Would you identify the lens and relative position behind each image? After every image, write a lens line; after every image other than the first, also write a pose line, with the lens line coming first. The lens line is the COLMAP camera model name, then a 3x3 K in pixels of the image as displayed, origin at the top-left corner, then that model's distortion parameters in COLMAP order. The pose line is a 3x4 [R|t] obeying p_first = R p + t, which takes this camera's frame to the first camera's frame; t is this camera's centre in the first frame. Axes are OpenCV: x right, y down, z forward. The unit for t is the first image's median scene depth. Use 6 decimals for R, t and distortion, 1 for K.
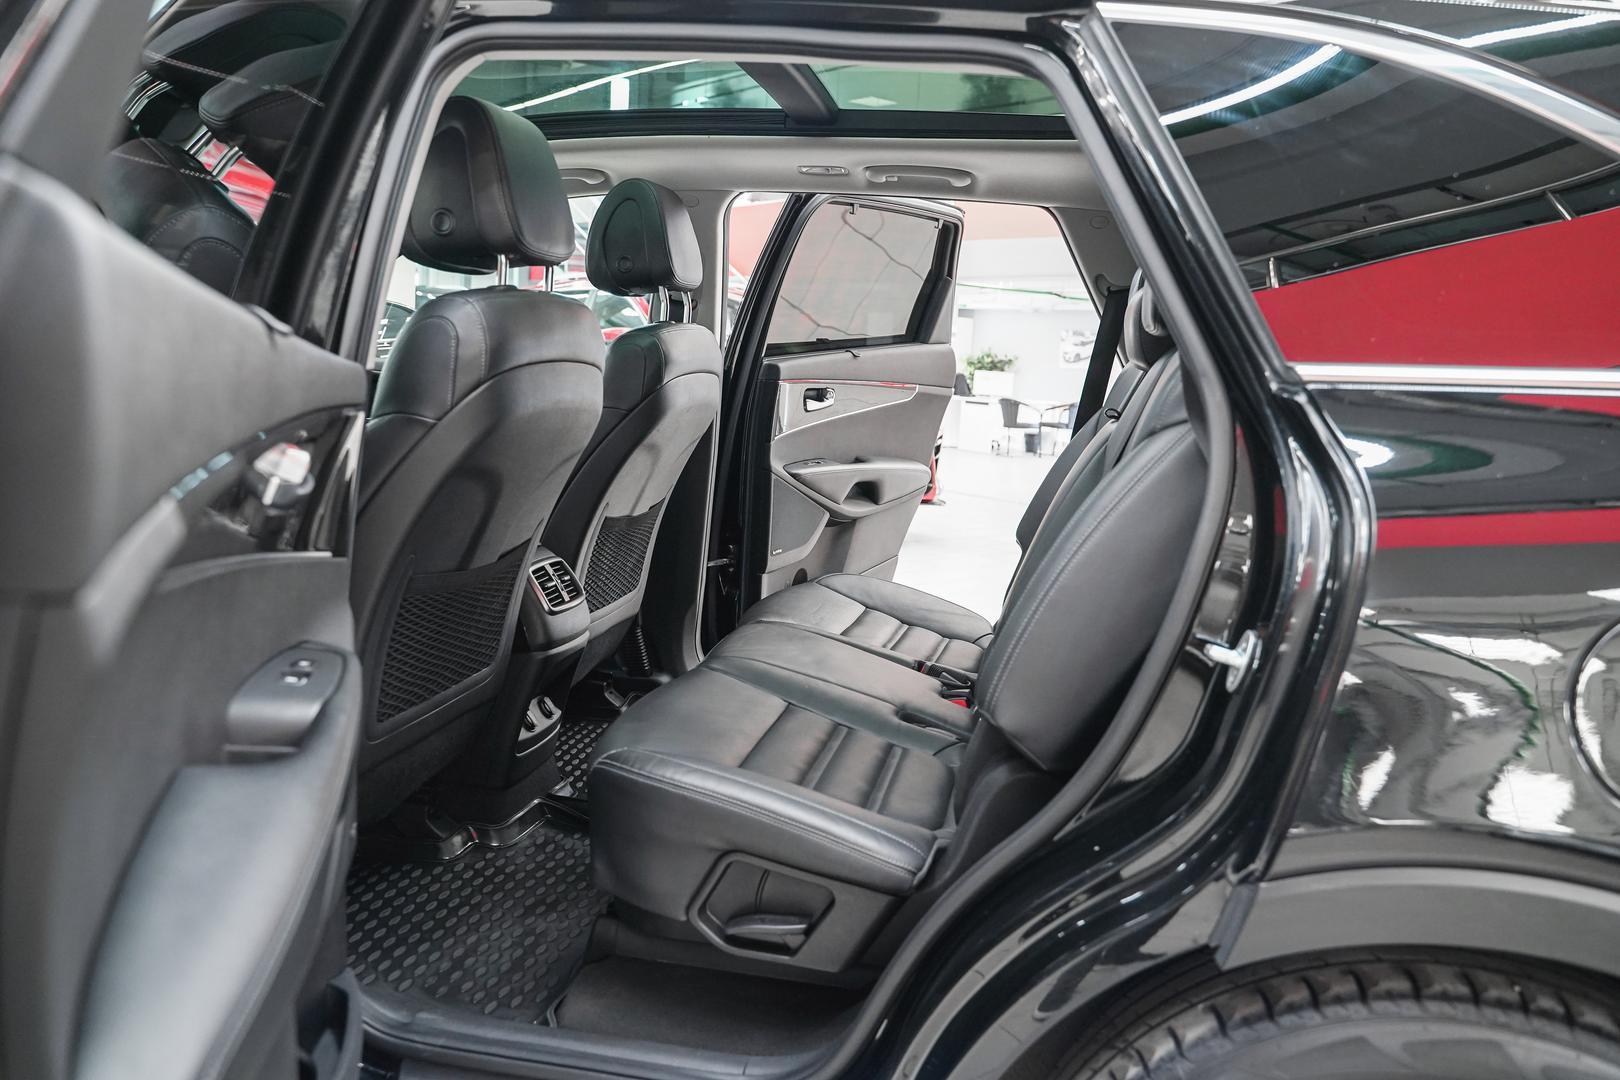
lens RADIAL K [[1304.5, 0, 804.9], [0, 1304.5, 533.7], [0, 0, 1]] dist [-0.011826, 0.006406]
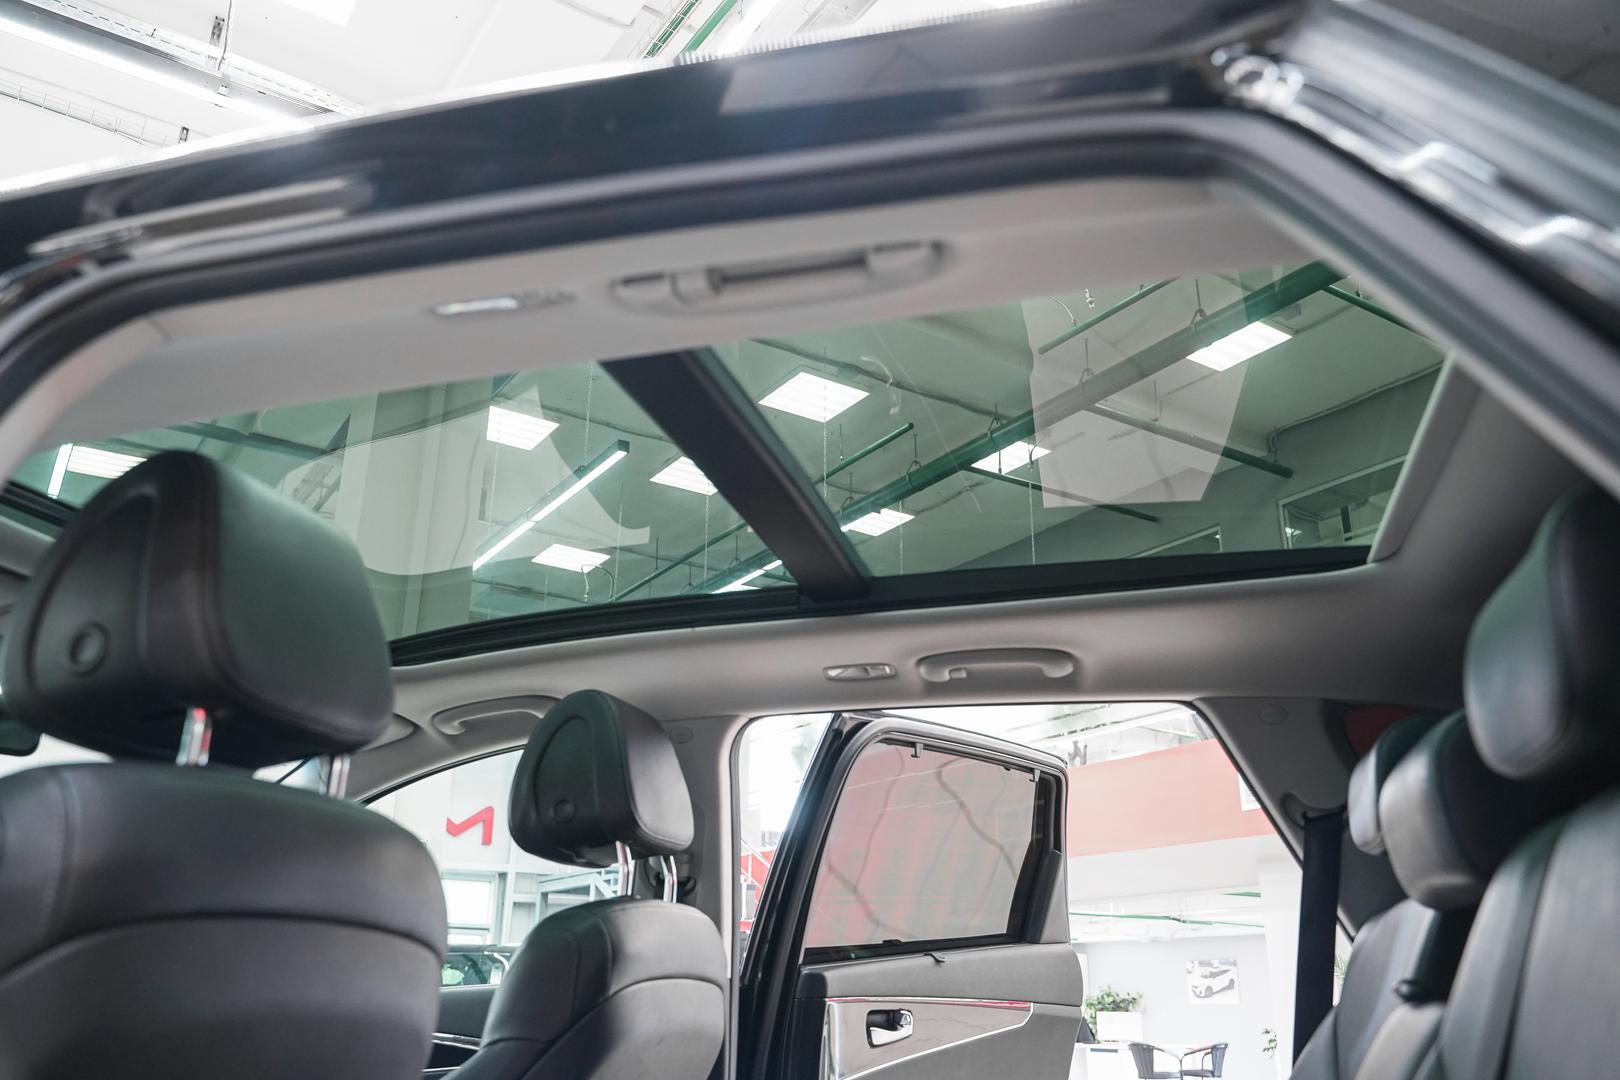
lens RADIAL K [[1304.5, 0, 804.9], [0, 1304.5, 533.7], [0, 0, 1]] dist [-0.011826, 0.006406]
pose [[0.995909, -0.072053, -0.054528, 0.022566], [0.037999, 0.881460, -0.470727, -0.010727], [0.081982, 0.466730, 0.880592, 0.271551]]
